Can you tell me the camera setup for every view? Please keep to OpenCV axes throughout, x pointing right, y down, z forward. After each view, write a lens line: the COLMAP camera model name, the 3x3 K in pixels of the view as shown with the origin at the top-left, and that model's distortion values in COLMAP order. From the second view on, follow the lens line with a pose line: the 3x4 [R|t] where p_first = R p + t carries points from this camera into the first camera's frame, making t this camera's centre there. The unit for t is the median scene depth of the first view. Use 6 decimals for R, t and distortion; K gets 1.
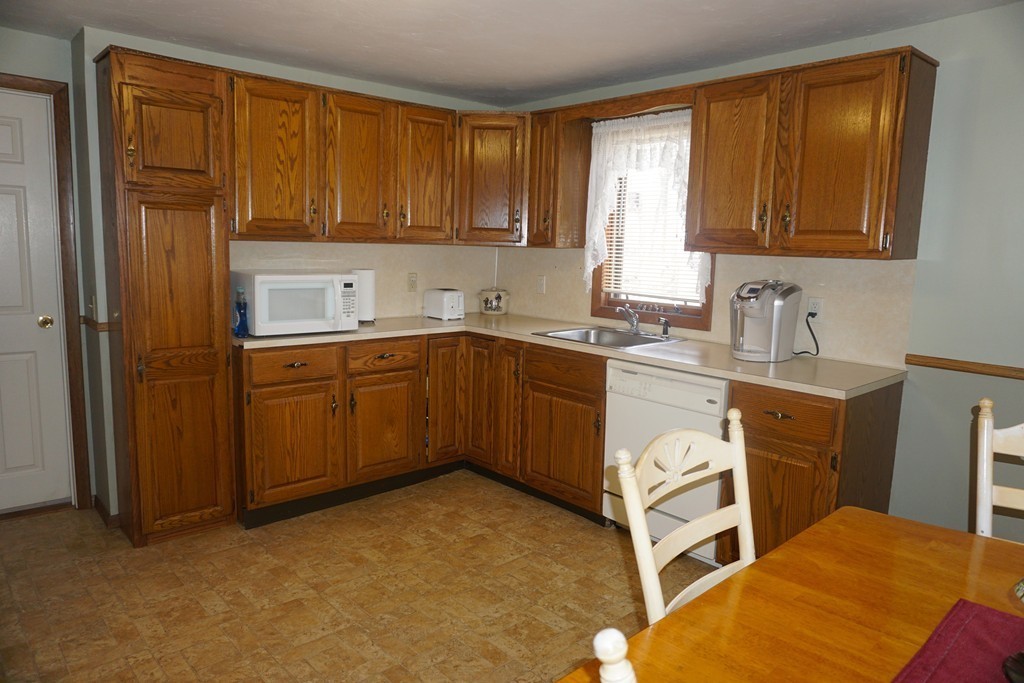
lens RADIAL K [[699.7, 0, 512.3], [0, 699.7, 338.6], [0, 0, 1]] dist [0.001278, 0.011449]
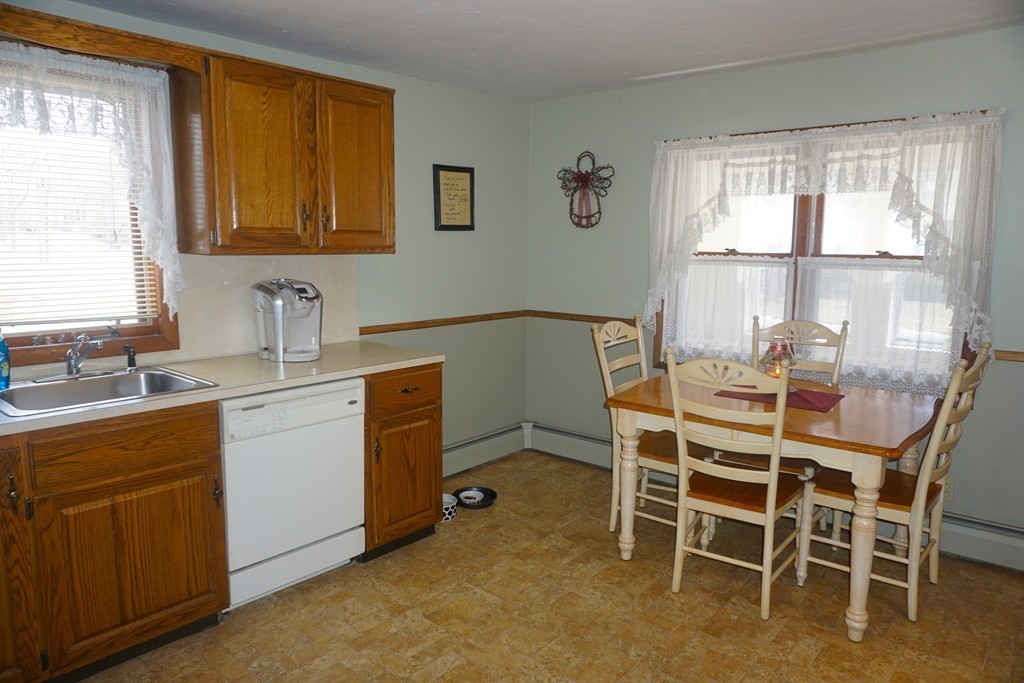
lens RADIAL K [[699.7, 0, 513.4], [0, 699.7, 341.4], [0, 0, 1]] dist [0.001278, 0.011449]
pose [[-0.133764, -0.165066, 0.977170, -0.668193], [0.126943, 0.975054, 0.182085, -0.139100], [-0.982849, 0.148401, -0.109473, 0.816446]]
